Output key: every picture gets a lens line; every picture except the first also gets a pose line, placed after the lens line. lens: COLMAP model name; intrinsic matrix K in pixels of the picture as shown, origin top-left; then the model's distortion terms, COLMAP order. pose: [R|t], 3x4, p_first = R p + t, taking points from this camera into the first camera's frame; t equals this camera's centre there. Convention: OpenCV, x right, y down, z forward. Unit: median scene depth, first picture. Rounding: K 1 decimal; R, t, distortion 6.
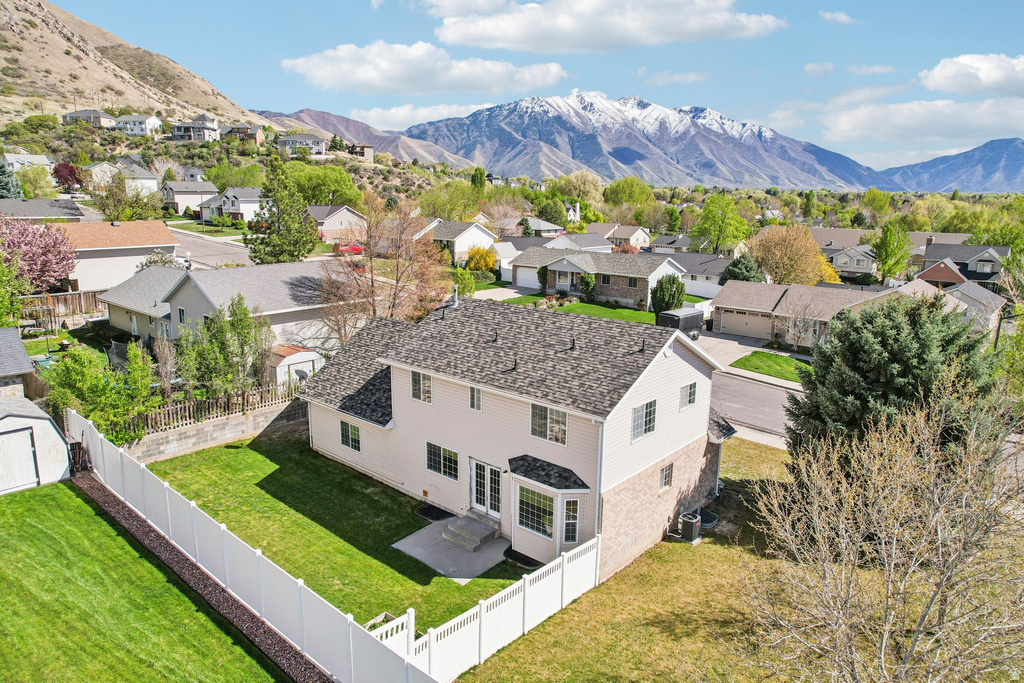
lens RADIAL K [[666.7, 0, 513.5], [0, 666.7, 338.4], [0, 0, 1]] dist [-0.083368, 0.076010]
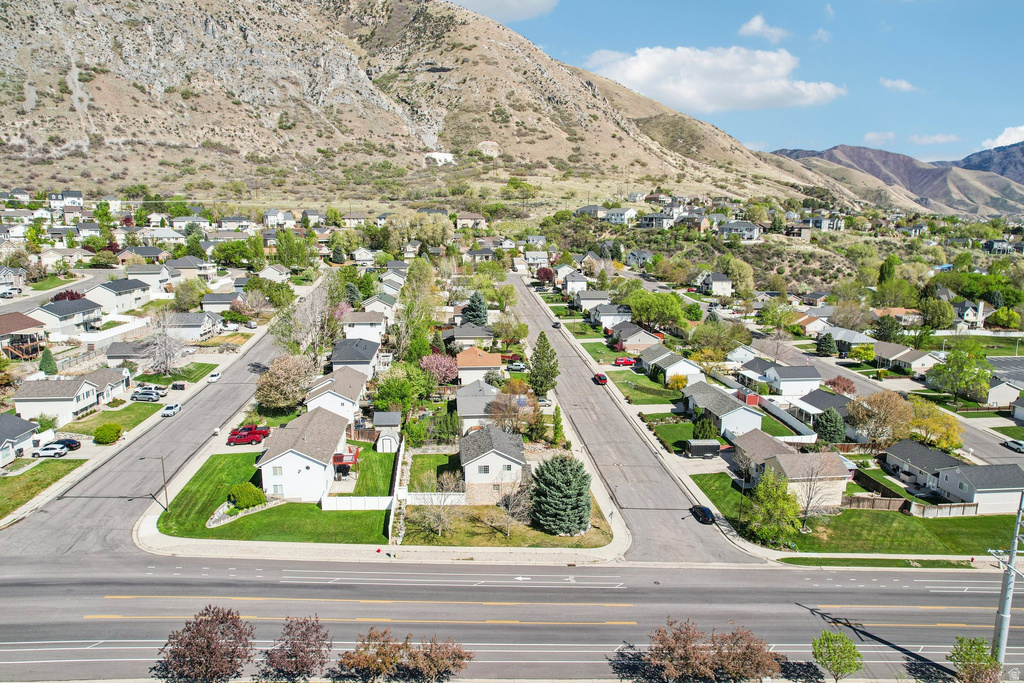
lens RADIAL K [[666.7, 0, 513.5], [0, 666.7, 338.4], [0, 0, 1]] dist [-0.083368, 0.076010]
pose [[0.734360, 0.104793, -0.670622, 0.050390], [-0.140871, 0.990028, 0.000444, -0.011757], [0.663981, 0.094145, 0.741799, -0.032898]]
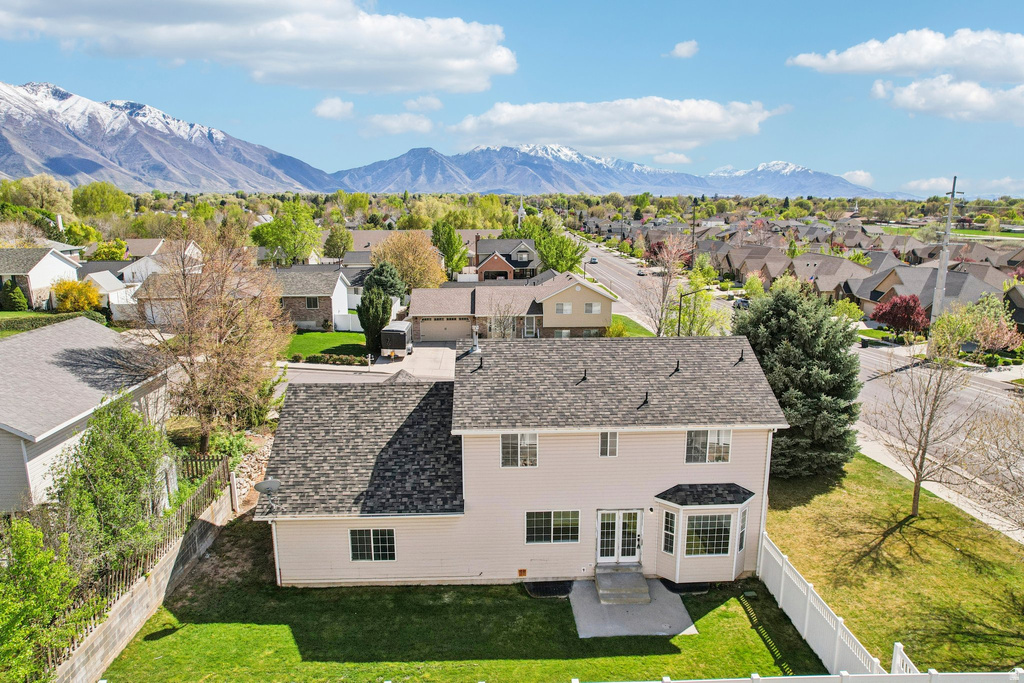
lens RADIAL K [[675.6, 0, 518.5], [0, 675.6, 343.8], [0, 0, 1]] dist [-0.082654, 0.075777]
pose [[0.721902, -0.155920, 0.674200, -0.013968], [0.155924, 0.985881, 0.061046, -0.002272], [-0.674199, 0.061054, 0.736021, 0.007343]]
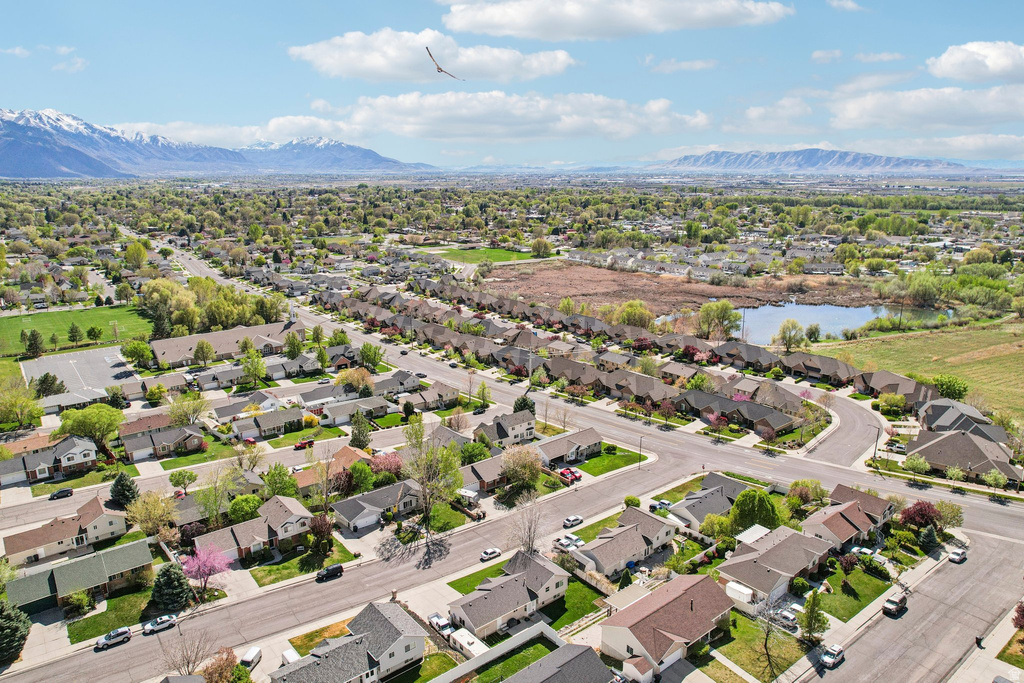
lens RADIAL K [[671.6, 0, 509.3], [0, 671.6, 345.6], [0, 0, 1]] dist [-0.091912, 0.079742]
pose [[0.168257, -0.259064, 0.951092, -0.145628], [0.216454, 0.951009, 0.220749, -0.051264], [-0.961685, 0.168725, 0.216089, -0.015559]]
